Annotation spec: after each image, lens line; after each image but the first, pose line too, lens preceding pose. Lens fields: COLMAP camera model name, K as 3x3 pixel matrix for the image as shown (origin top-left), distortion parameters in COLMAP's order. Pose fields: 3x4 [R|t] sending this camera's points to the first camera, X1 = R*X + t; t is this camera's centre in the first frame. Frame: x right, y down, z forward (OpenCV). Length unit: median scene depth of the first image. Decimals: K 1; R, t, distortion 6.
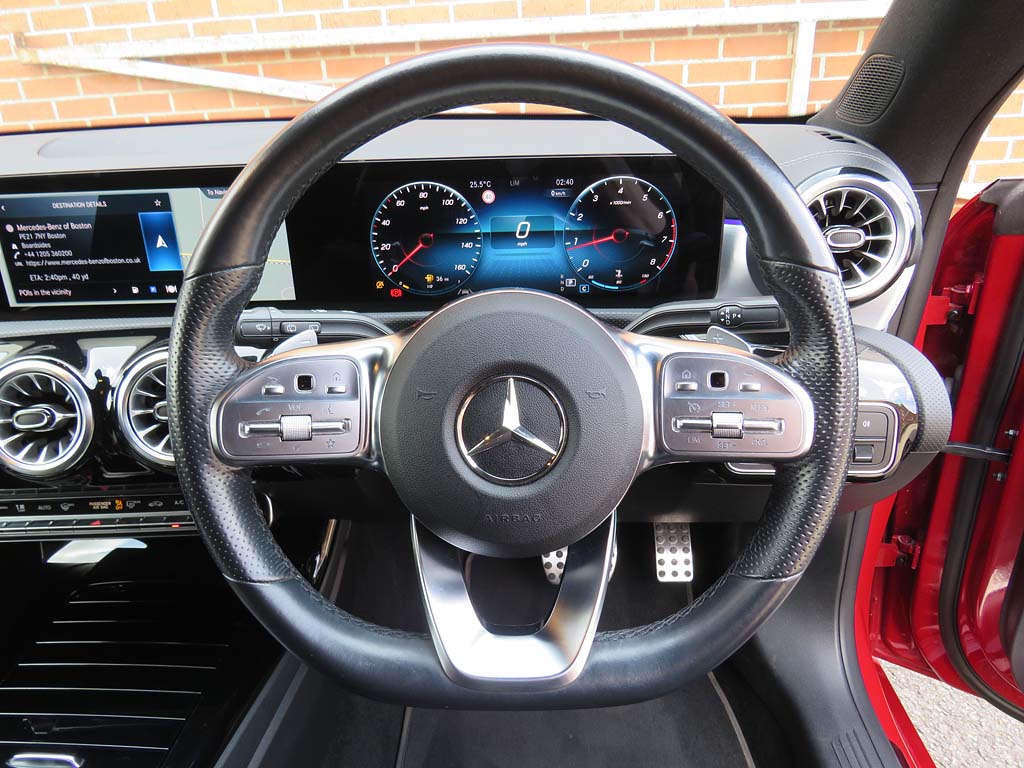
lens RADIAL K [[723.5, 0, 512.0], [0, 723.5, 384.0], [0, 0, 1]] dist [-0.010172, -0.005919]
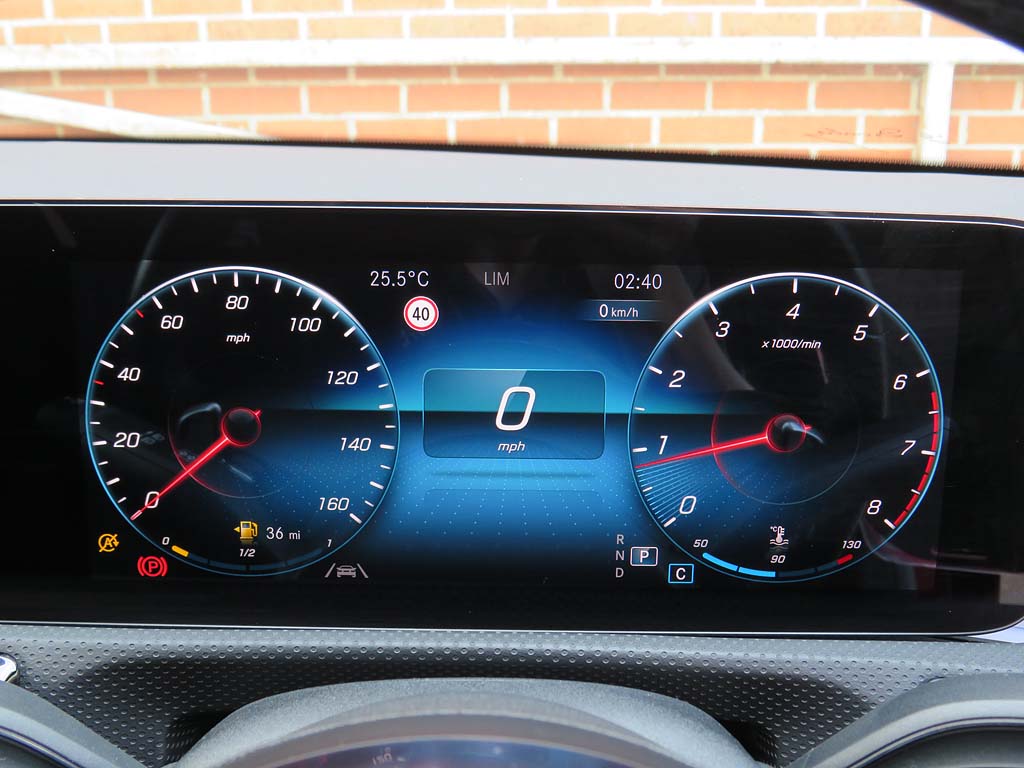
lens RADIAL K [[870.3, 0, 512.0], [0, 870.3, 384.0], [0, 0, 1]] dist [-0.050042, -0.003580]
pose [[0.998922, 0.035255, 0.030191, 0.000321], [-0.030212, 0.987657, -0.153688, -0.161335], [-0.035237, 0.152611, 0.987658, 0.584841]]
